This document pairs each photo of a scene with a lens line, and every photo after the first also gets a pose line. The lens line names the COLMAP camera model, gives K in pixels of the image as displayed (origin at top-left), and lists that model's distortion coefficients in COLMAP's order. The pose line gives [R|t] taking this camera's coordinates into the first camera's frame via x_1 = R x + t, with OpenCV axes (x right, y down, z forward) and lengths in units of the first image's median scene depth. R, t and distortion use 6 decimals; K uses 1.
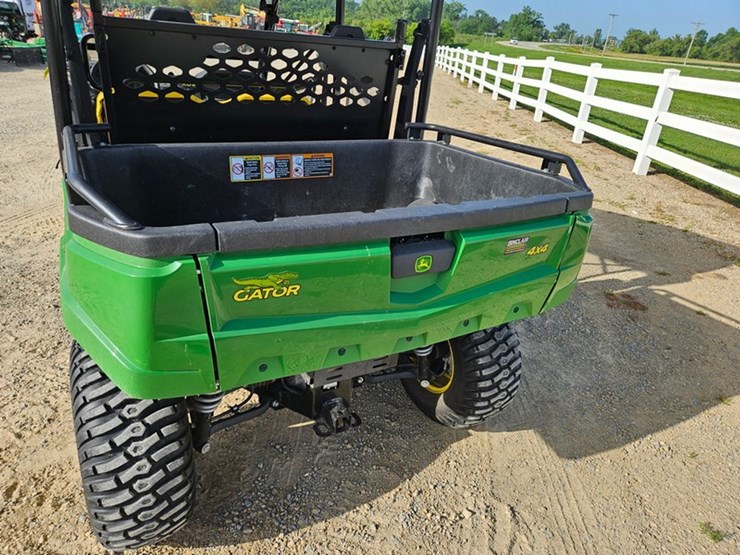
lens RADIAL K [[488.9, 0, 359.6], [0, 488.9, 273.2], [0, 0, 1]] dist [0.070472, -0.056462]
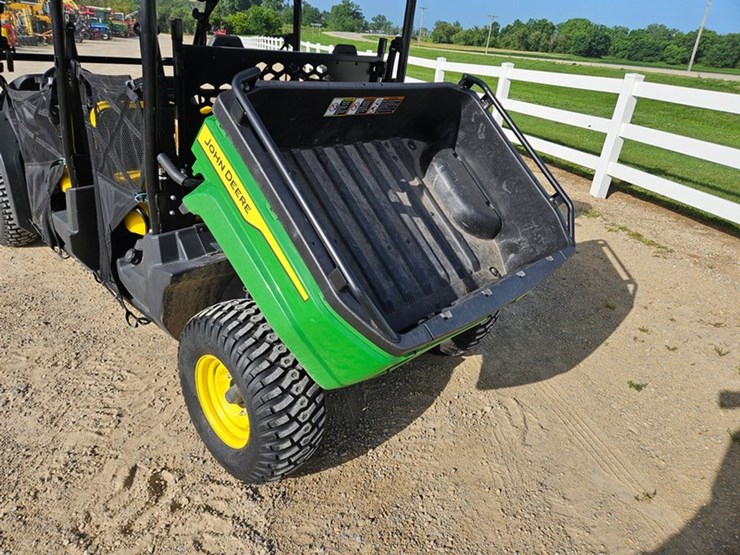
lens RADIAL K [[488.9, 0, 355.6], [0, 488.9, 274.6], [0, 0, 1]] dist [0.070472, -0.056462]
pose [[0.951292, -0.138277, 0.275542, -0.426634], [0.132938, 0.990393, 0.038058, 0.021678], [-0.278157, 0.000426, 0.960535, -0.184379]]
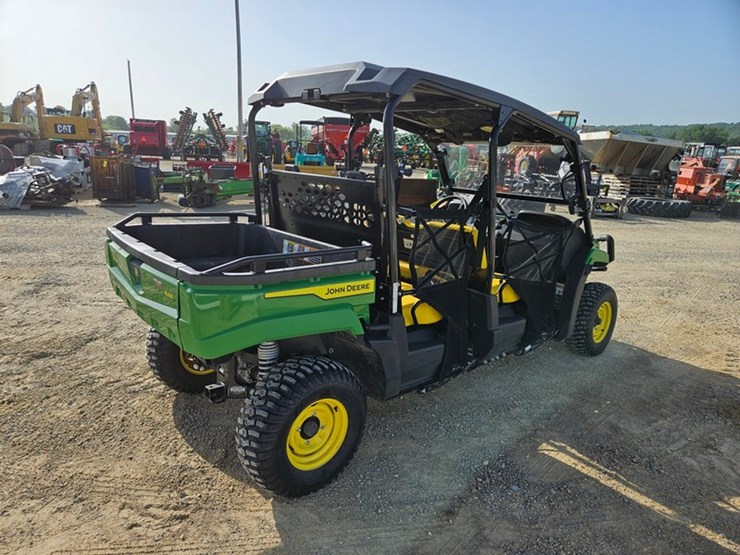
lens RADIAL K [[488.9, 0, 366.7], [0, 488.9, 273.4], [0, 0, 1]] dist [0.070472, -0.056462]
pose [[0.219575, 0.182649, -0.958346, 1.536572], [-0.441094, 0.894768, 0.069469, -0.407754], [0.870186, 0.407467, 0.277034, 0.770222]]
